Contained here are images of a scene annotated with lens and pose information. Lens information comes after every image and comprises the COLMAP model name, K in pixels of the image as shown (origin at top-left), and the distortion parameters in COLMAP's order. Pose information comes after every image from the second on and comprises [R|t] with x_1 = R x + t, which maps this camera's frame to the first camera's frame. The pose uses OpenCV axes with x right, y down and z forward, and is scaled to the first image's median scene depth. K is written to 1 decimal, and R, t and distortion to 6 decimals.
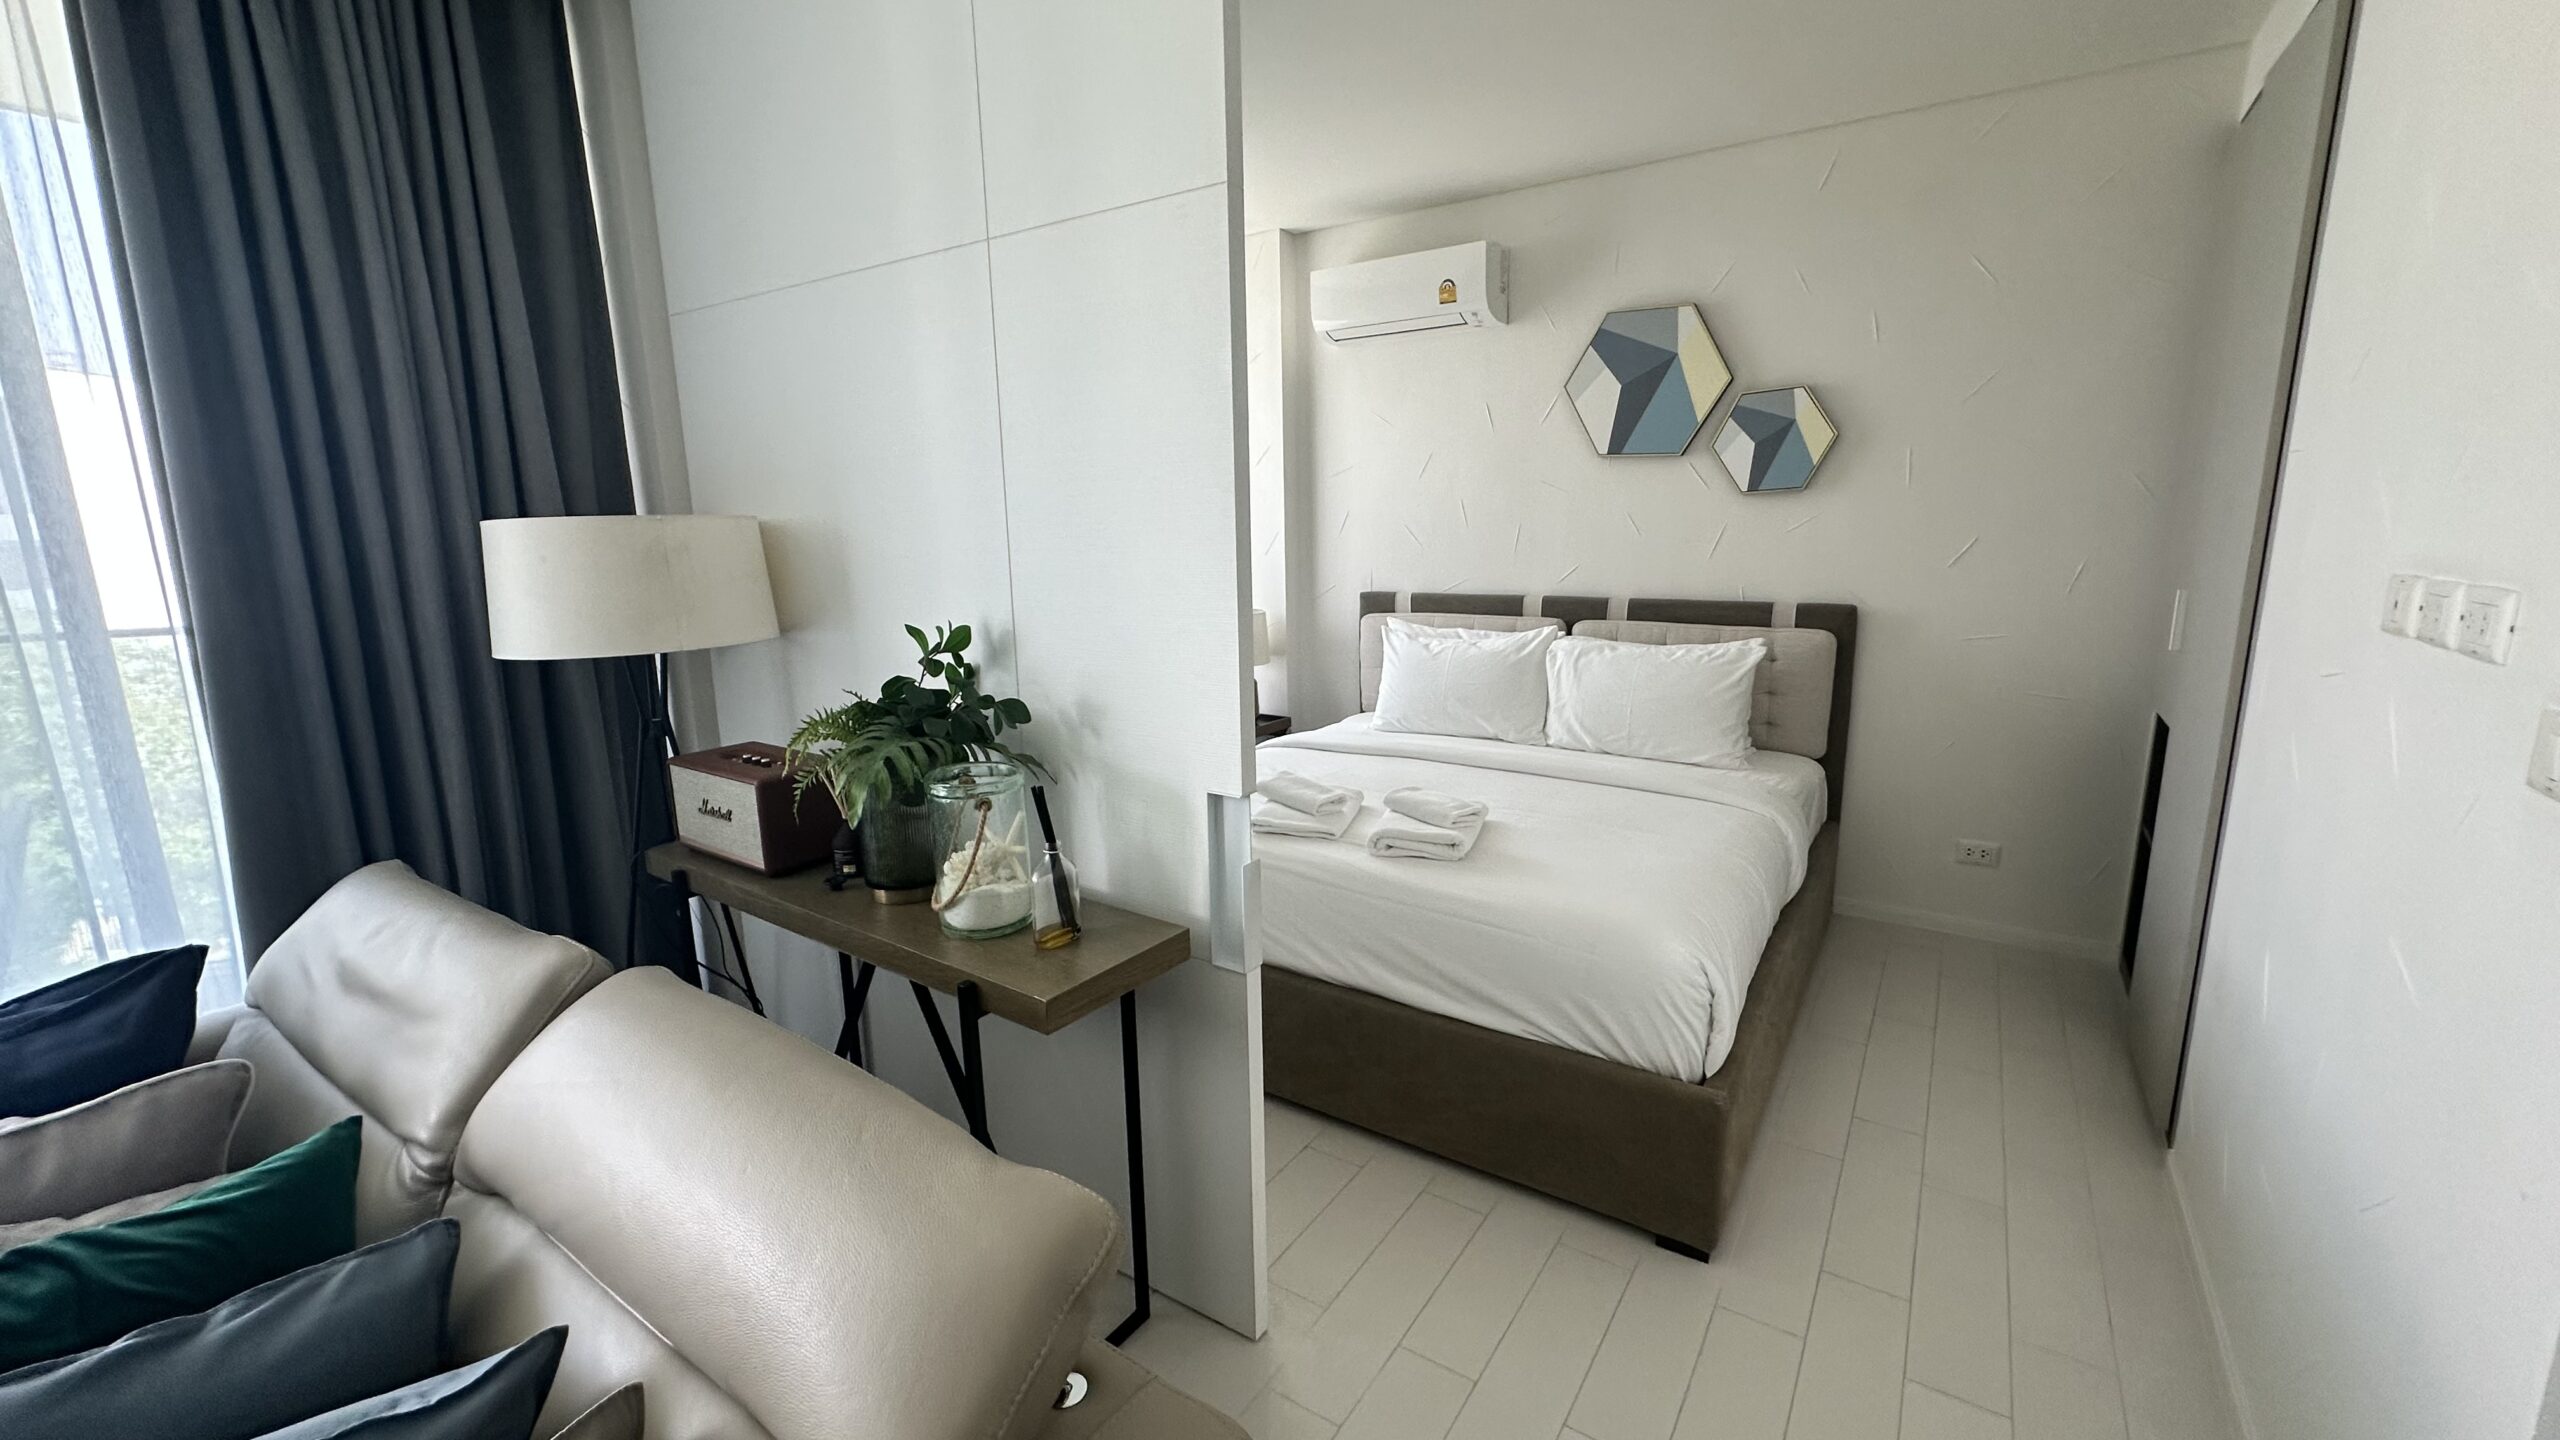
lens RADIAL K [[1019.8, 0, 1277.0], [0, 1019.8, 713.4], [0, 0, 1]] dist [-0.001541, 0.000784]
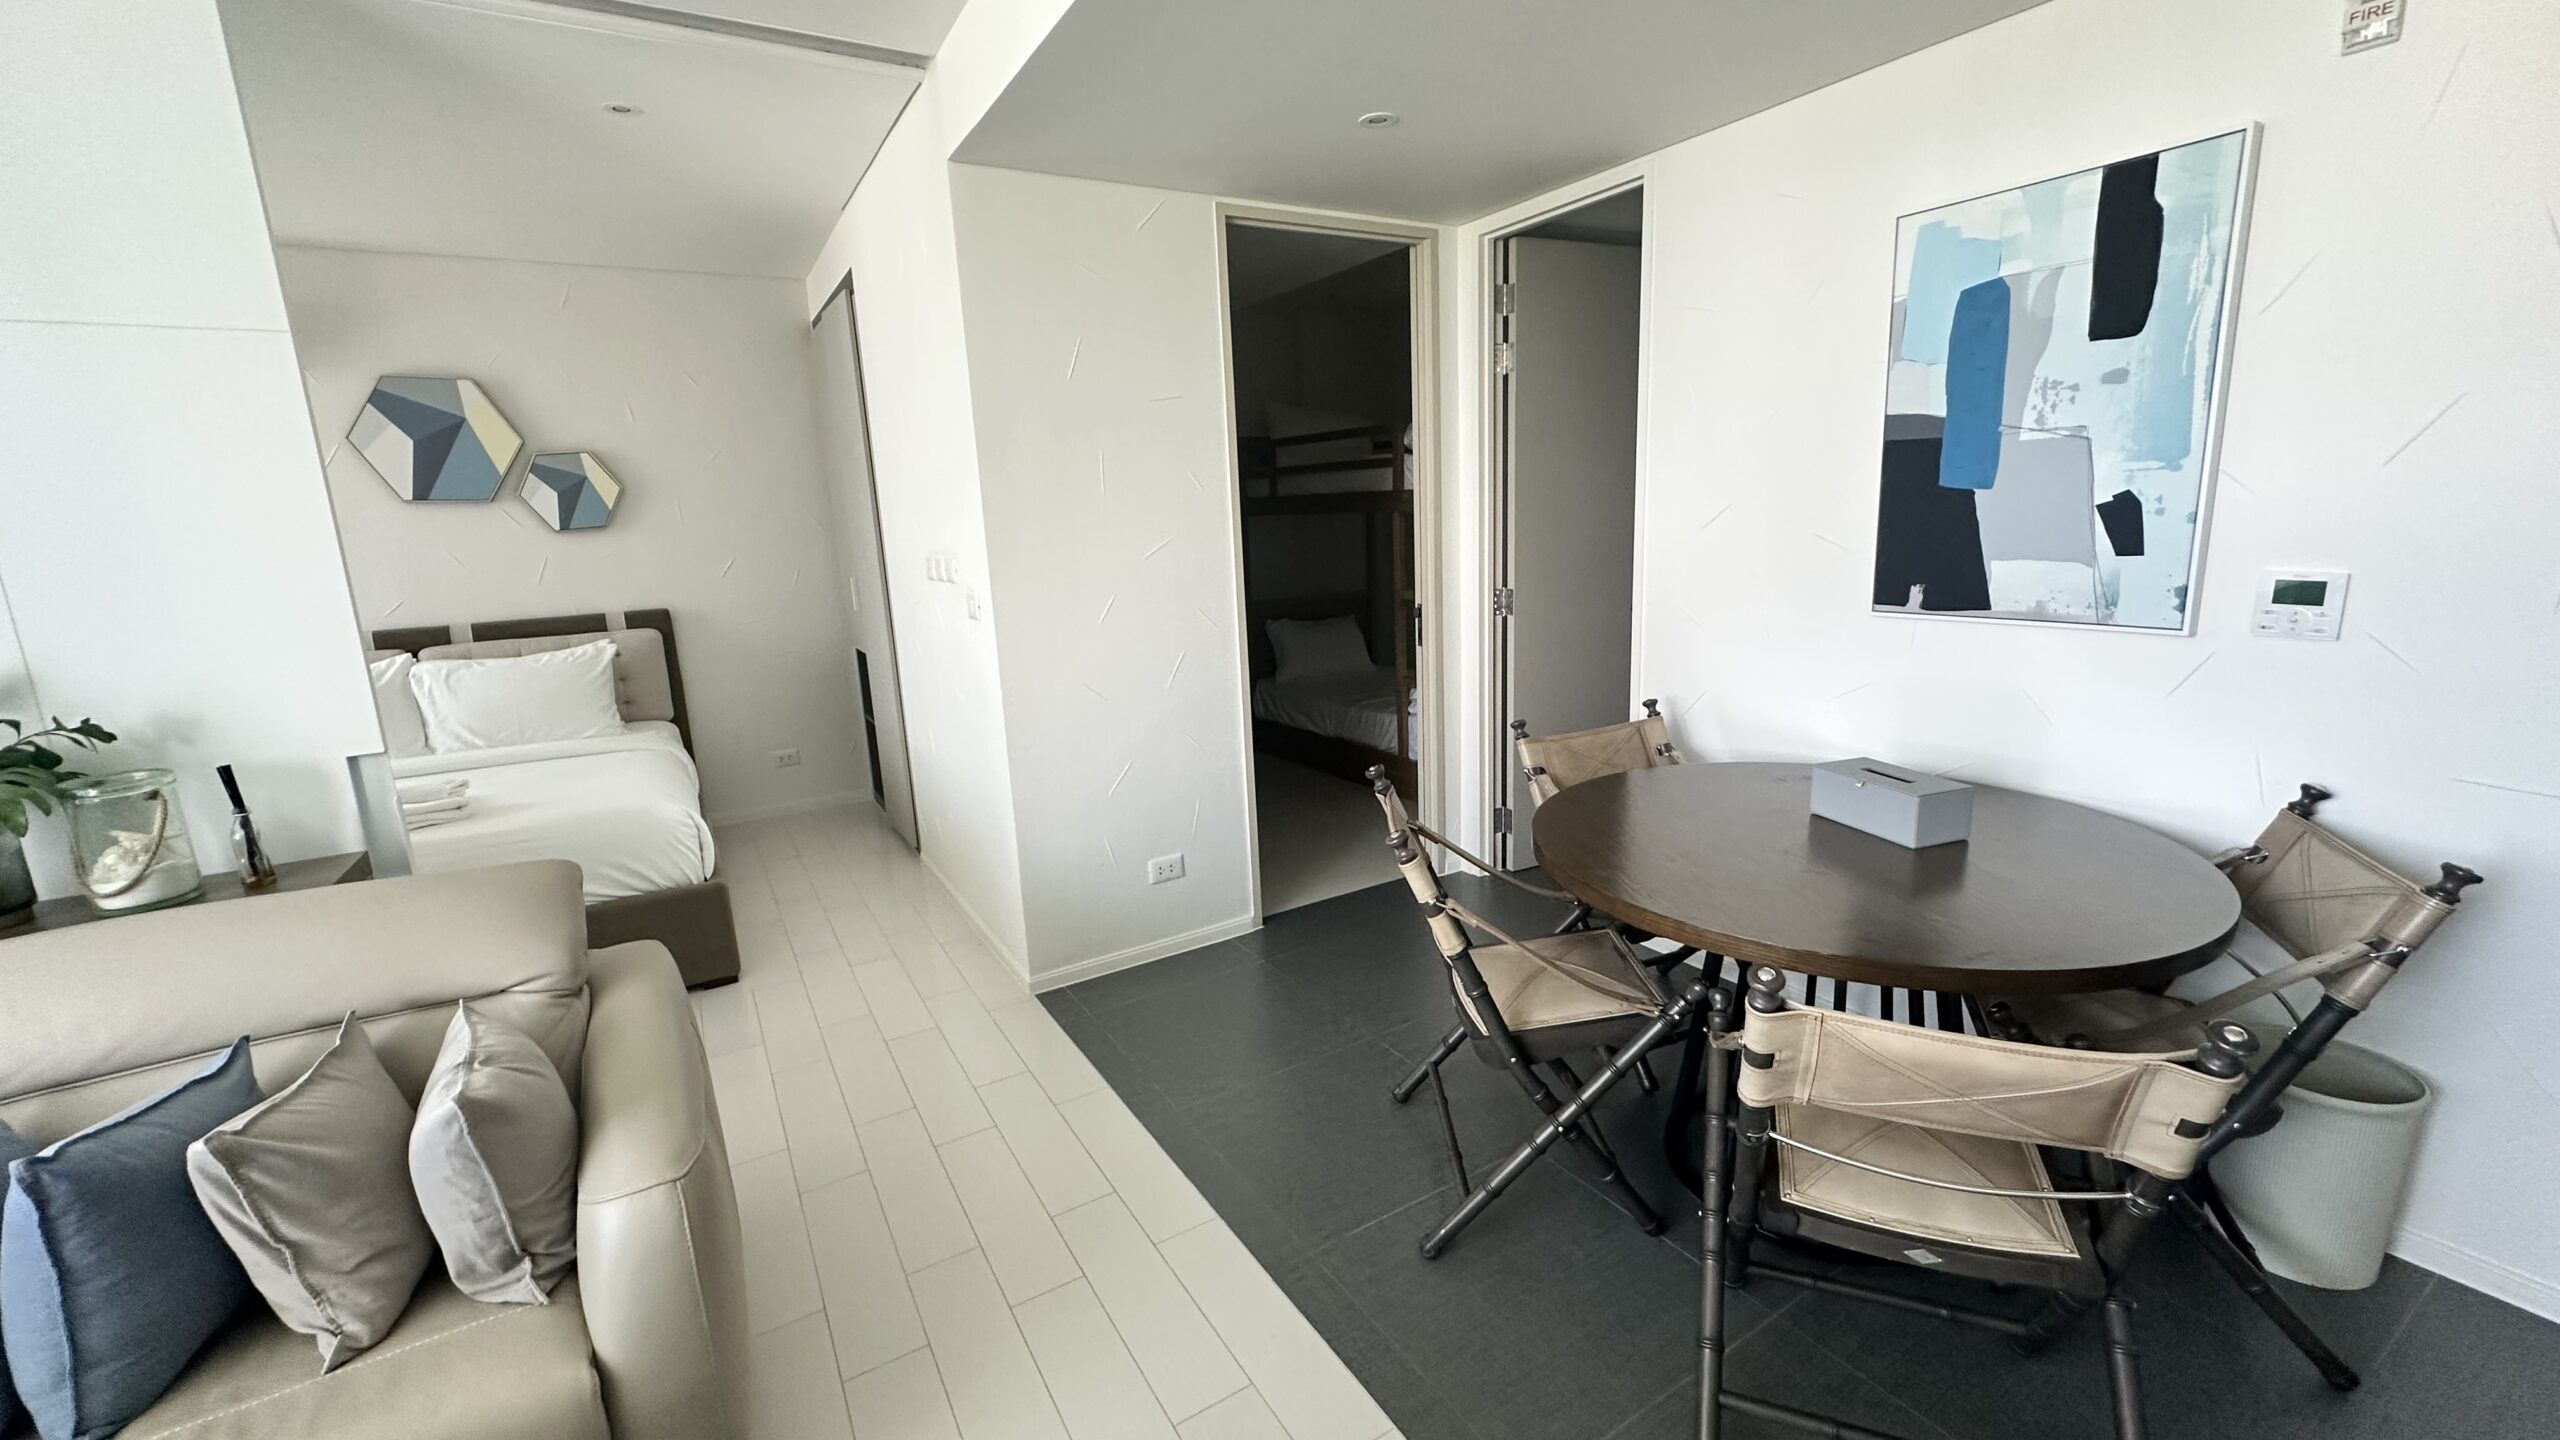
lens RADIAL K [[1019.8, 0, 1277.0], [0, 1019.8, 713.4], [0, 0, 1]] dist [-0.001541, 0.000784]
pose [[0.415727, -0.180203, 0.891458, -0.349434], [0.207532, 0.973111, 0.099927, 0.065842], [-0.885495, 0.143464, 0.441946, -0.334669]]
